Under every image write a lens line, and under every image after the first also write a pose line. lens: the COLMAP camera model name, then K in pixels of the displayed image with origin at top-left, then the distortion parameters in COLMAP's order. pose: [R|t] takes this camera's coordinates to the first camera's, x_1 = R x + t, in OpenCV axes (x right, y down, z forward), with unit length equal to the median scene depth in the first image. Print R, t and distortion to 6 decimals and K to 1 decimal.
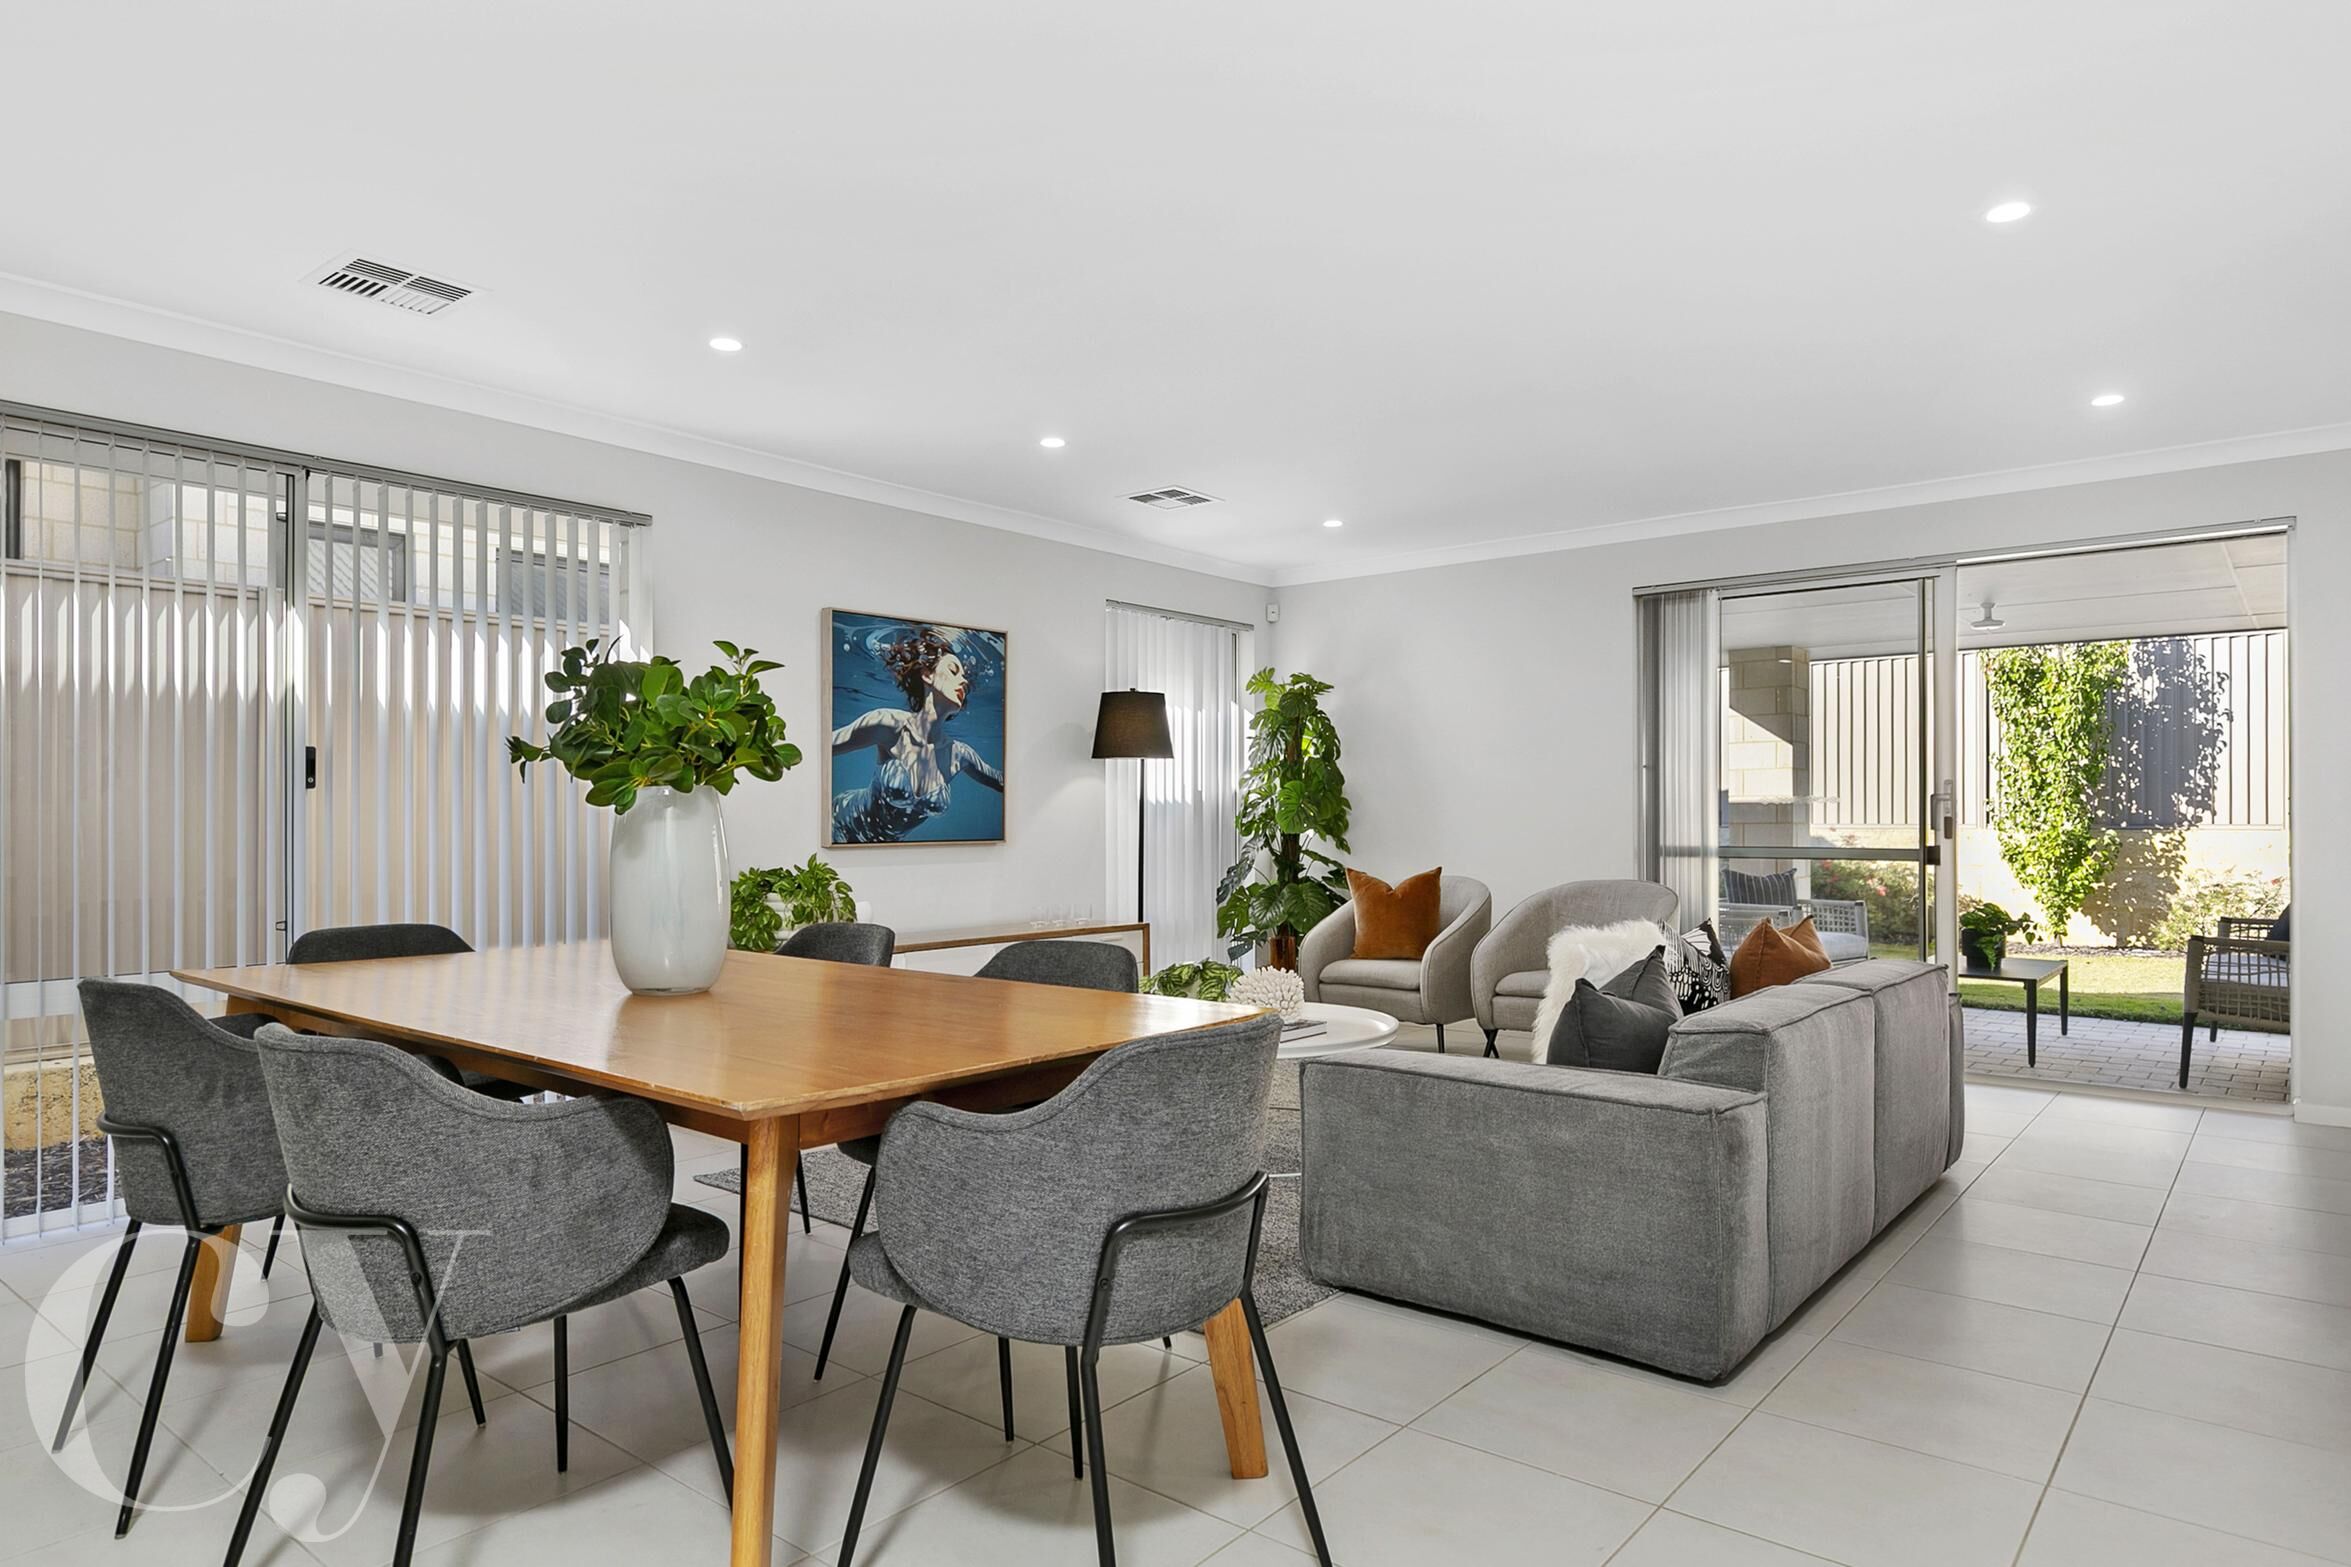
lens RADIAL K [[1430.2, 0, 1186.3], [0, 1430.2, 804.0], [0, 0, 1]] dist [0.016176, 0.000304]
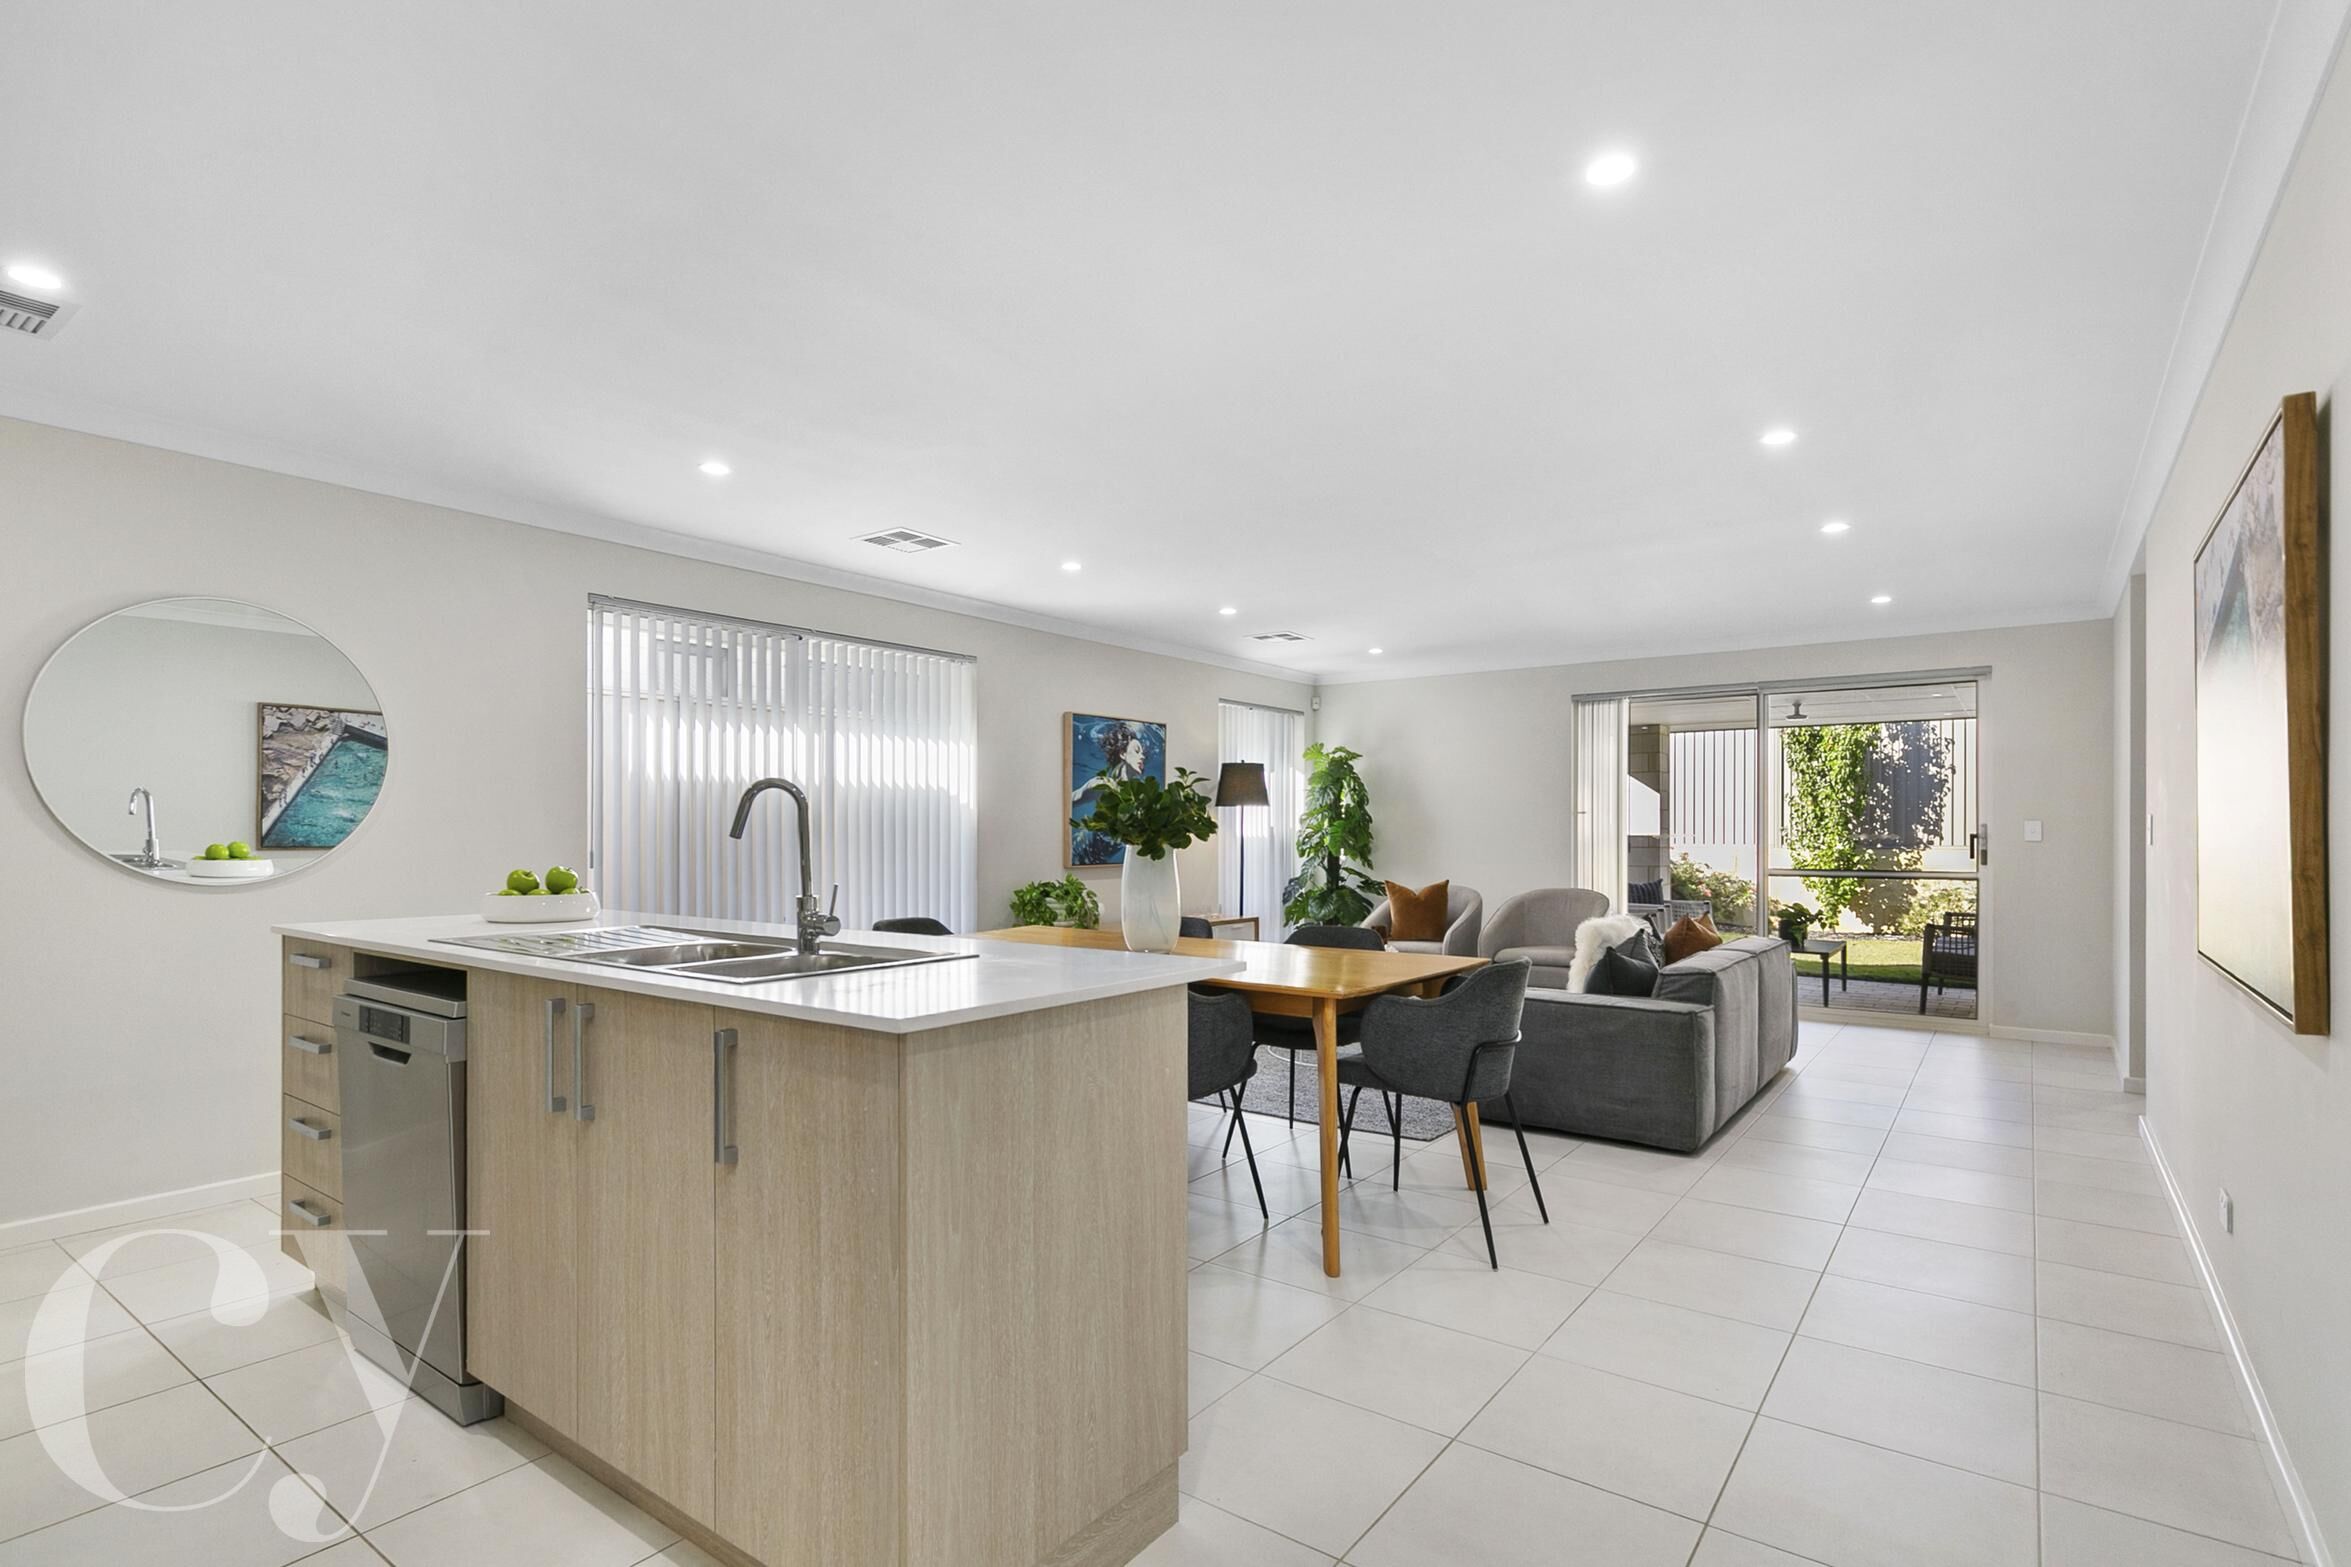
lens RADIAL K [[1133.3, 0, 1218.8], [0, 1133.3, 822.9], [0, 0, 1]] dist [0.038267, 0.000075]
pose [[0.998279, 0.002535, 0.058581, -0.114906], [-0.002512, 0.999997, -0.000458, -0.012648], [-0.058581, 0.000310, 0.998283, -0.159215]]
